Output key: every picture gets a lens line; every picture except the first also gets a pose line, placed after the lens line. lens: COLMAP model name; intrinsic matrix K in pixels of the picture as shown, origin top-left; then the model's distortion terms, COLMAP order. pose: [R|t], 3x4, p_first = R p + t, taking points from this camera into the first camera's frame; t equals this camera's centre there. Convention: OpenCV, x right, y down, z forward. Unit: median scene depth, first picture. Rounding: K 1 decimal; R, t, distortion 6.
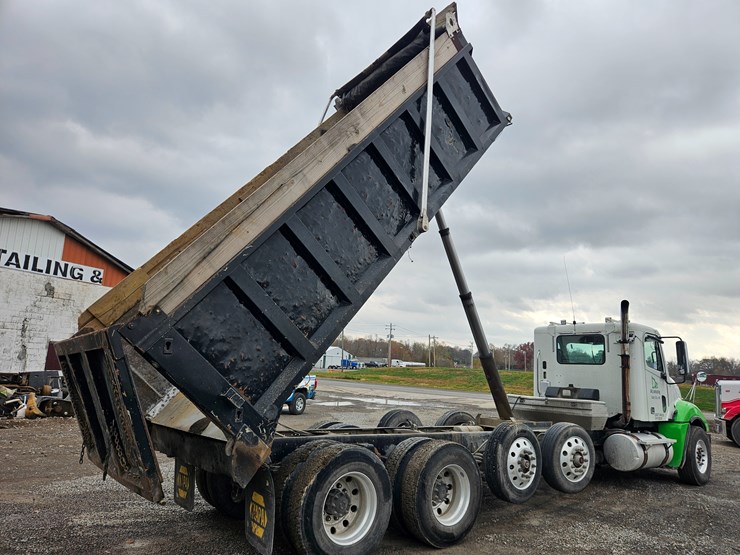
lens RADIAL K [[491.6, 0, 380.2], [0, 491.6, 288.0], [0, 0, 1]] dist [0.069428, -0.050596]
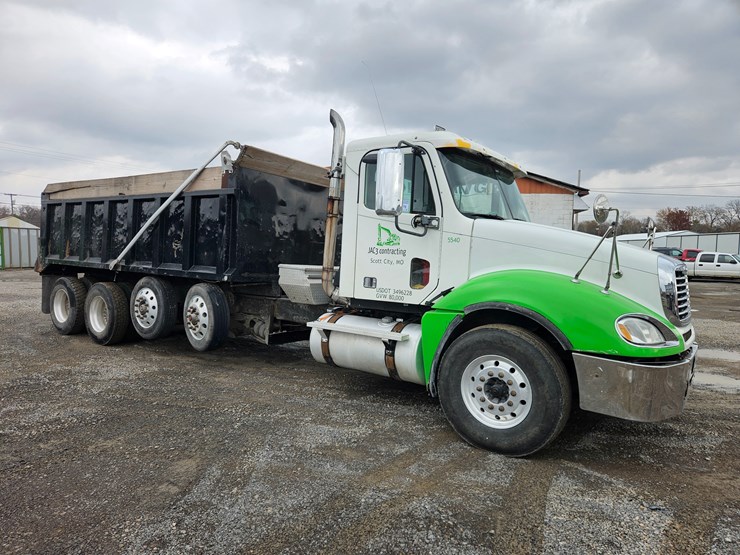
lens RADIAL K [[496.6, 0, 361.5], [0, 496.6, 269.9], [0, 0, 1]] dist [0.064156, -0.053675]
pose [[0.239735, -0.011544, -0.970770, 1.406798], [0.148134, 0.988656, 0.024825, 0.270718], [0.959471, -0.149755, 0.238725, 1.076909]]
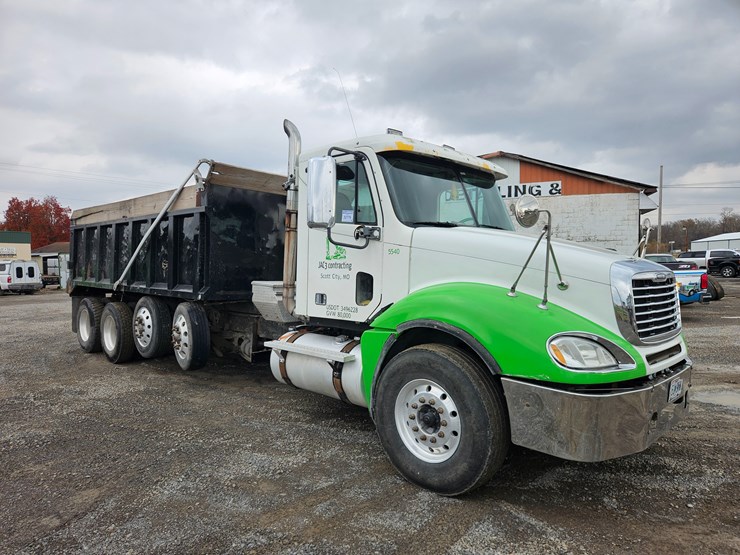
lens RADIAL K [[495.2, 0, 362.4], [0, 495.2, 272.4], [0, 0, 1]] dist [0.057546, -0.047074]
pose [[0.094719, -0.034823, -0.994895, 1.388854], [0.176383, 0.984163, -0.017655, 0.295227], [0.979754, -0.173811, 0.099361, 1.258607]]
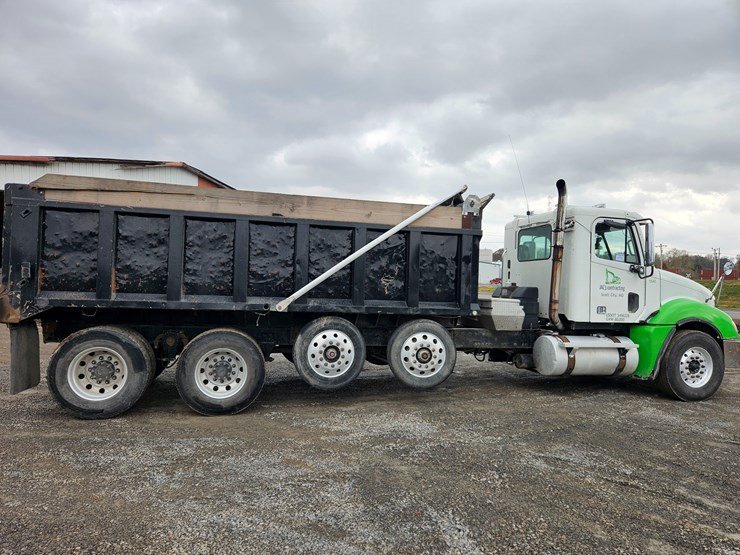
lens RADIAL K [[496.3, 0, 365.6], [0, 496.3, 284.2], [0, 0, 1]] dist [0.067111, -0.056893]
pose [[0.900706, -0.020143, -0.433962, 0.701417], [0.089219, 0.986208, 0.139402, 0.064279], [0.425169, -0.164278, 0.890081, 0.120764]]
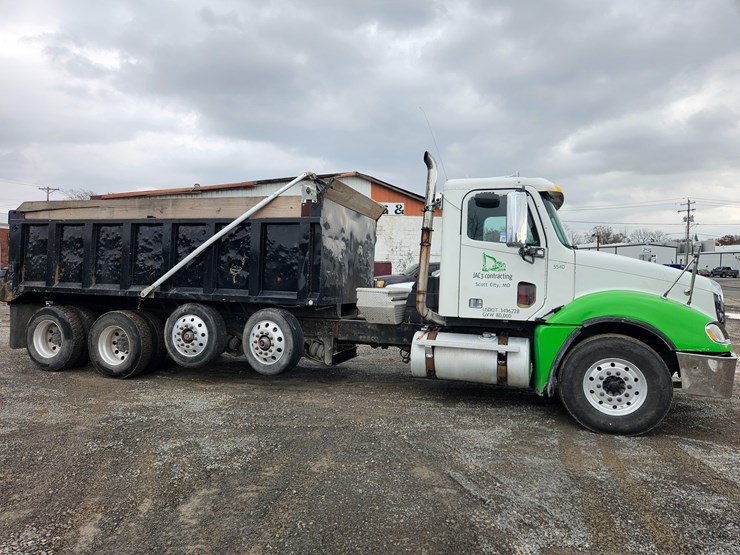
lens RADIAL K [[498.3, 0, 365.5], [0, 498.3, 275.2], [0, 0, 1]] dist [0.061477, -0.051009]
pose [[0.522041, -0.035229, -0.852192, 1.326011], [0.153641, 0.986686, 0.053330, 0.186622], [0.838968, -0.158772, 0.520503, 0.662518]]
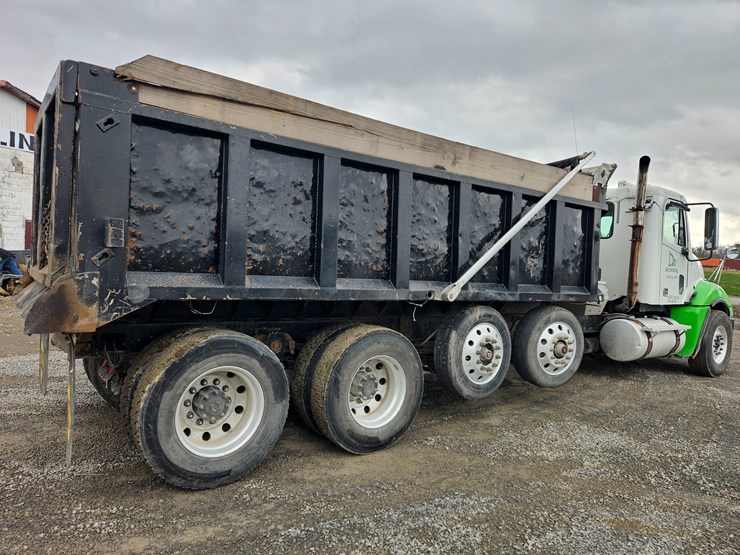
lens RADIAL K [[497.5, 0, 363.3], [0, 497.5, 271.9], [0, 0, 1]] dist [0.063304, -0.053555]
pose [[0.997895, 0.004455, -0.064698, 0.126787], [0.008150, 0.981114, 0.193259, 0.058631], [0.064337, -0.193379, 0.979012, 0.199588]]
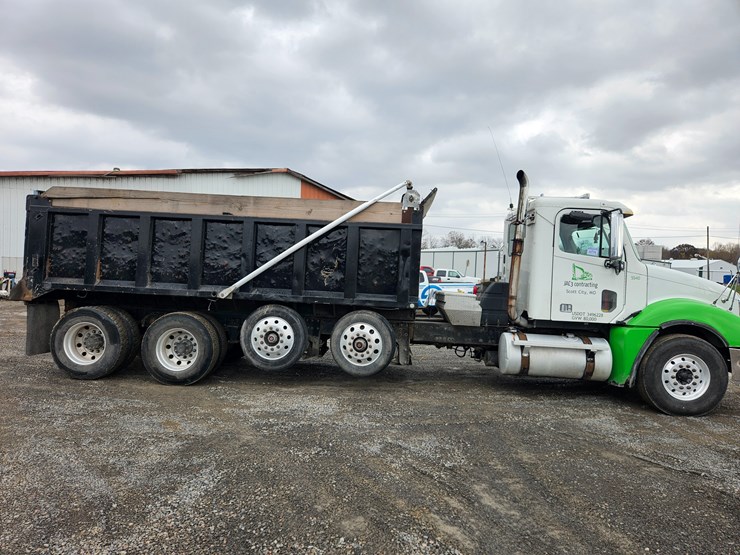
lens RADIAL K [[497.1, 0, 367.2], [0, 497.1, 275.2], [0, 0, 1]] dist [0.067144, -0.061135]
pose [[0.733960, -0.015037, -0.679026, 1.071699], [0.109614, 0.989272, 0.096574, 0.108170], [0.670289, -0.145312, 0.727734, 0.294711]]
